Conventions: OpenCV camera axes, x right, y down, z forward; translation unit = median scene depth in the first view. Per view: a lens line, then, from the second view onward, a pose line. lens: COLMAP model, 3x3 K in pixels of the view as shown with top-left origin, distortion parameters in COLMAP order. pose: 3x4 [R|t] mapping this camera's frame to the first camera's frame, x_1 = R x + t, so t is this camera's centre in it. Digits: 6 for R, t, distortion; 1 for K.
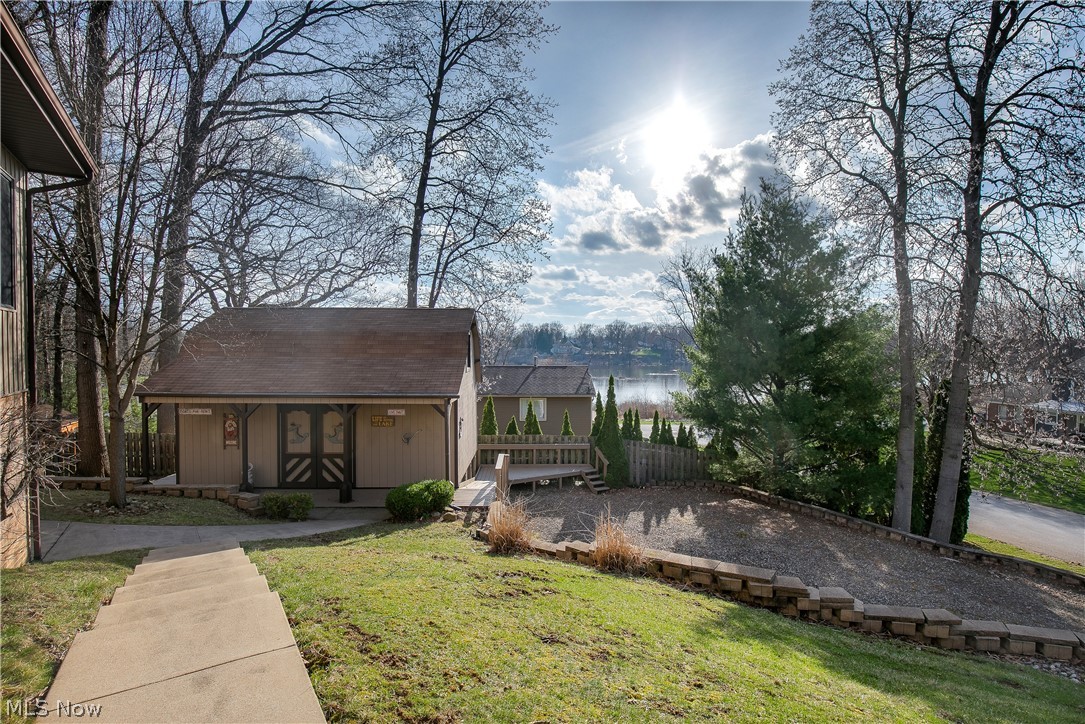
lens RADIAL K [[524.1, 0, 542.5], [0, 524.1, 362.0], [0, 0, 1]] dist [-0.001509, -0.000352]
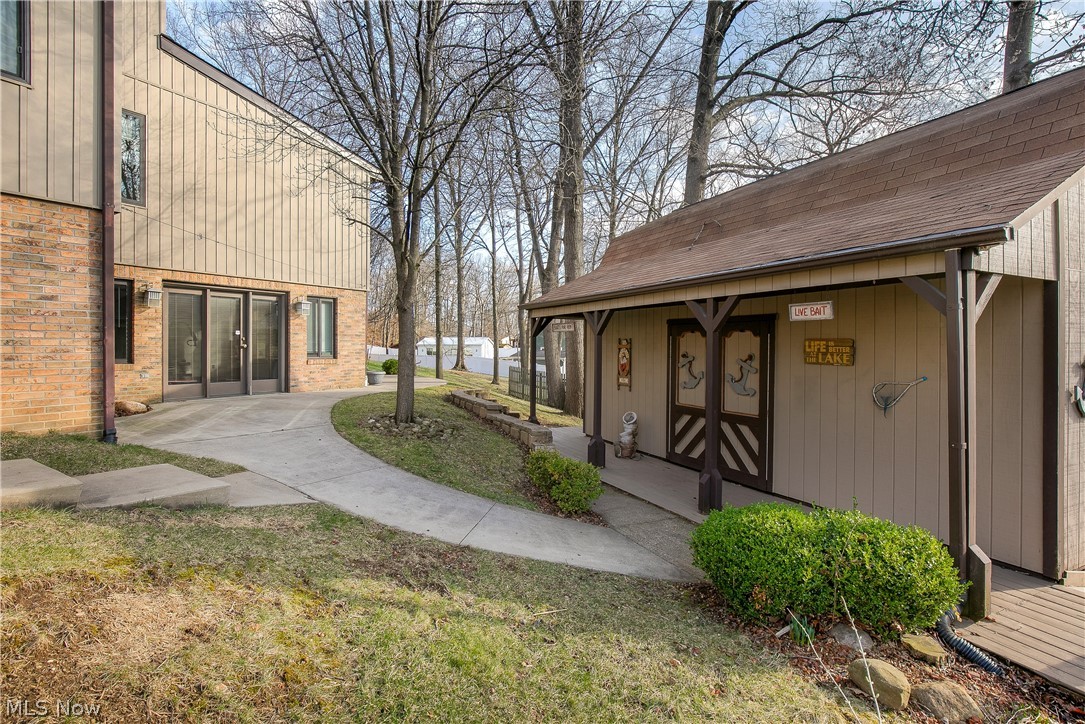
lens RADIAL K [[524.1, 0, 542.5], [0, 524.1, 362.0], [0, 0, 1]] dist [-0.001509, -0.000352]
pose [[0.418963, 0.028727, -0.907549, -0.019501], [-0.027309, 0.999446, 0.019029, 0.119382], [0.907593, 0.016812, 0.419515, 0.616678]]
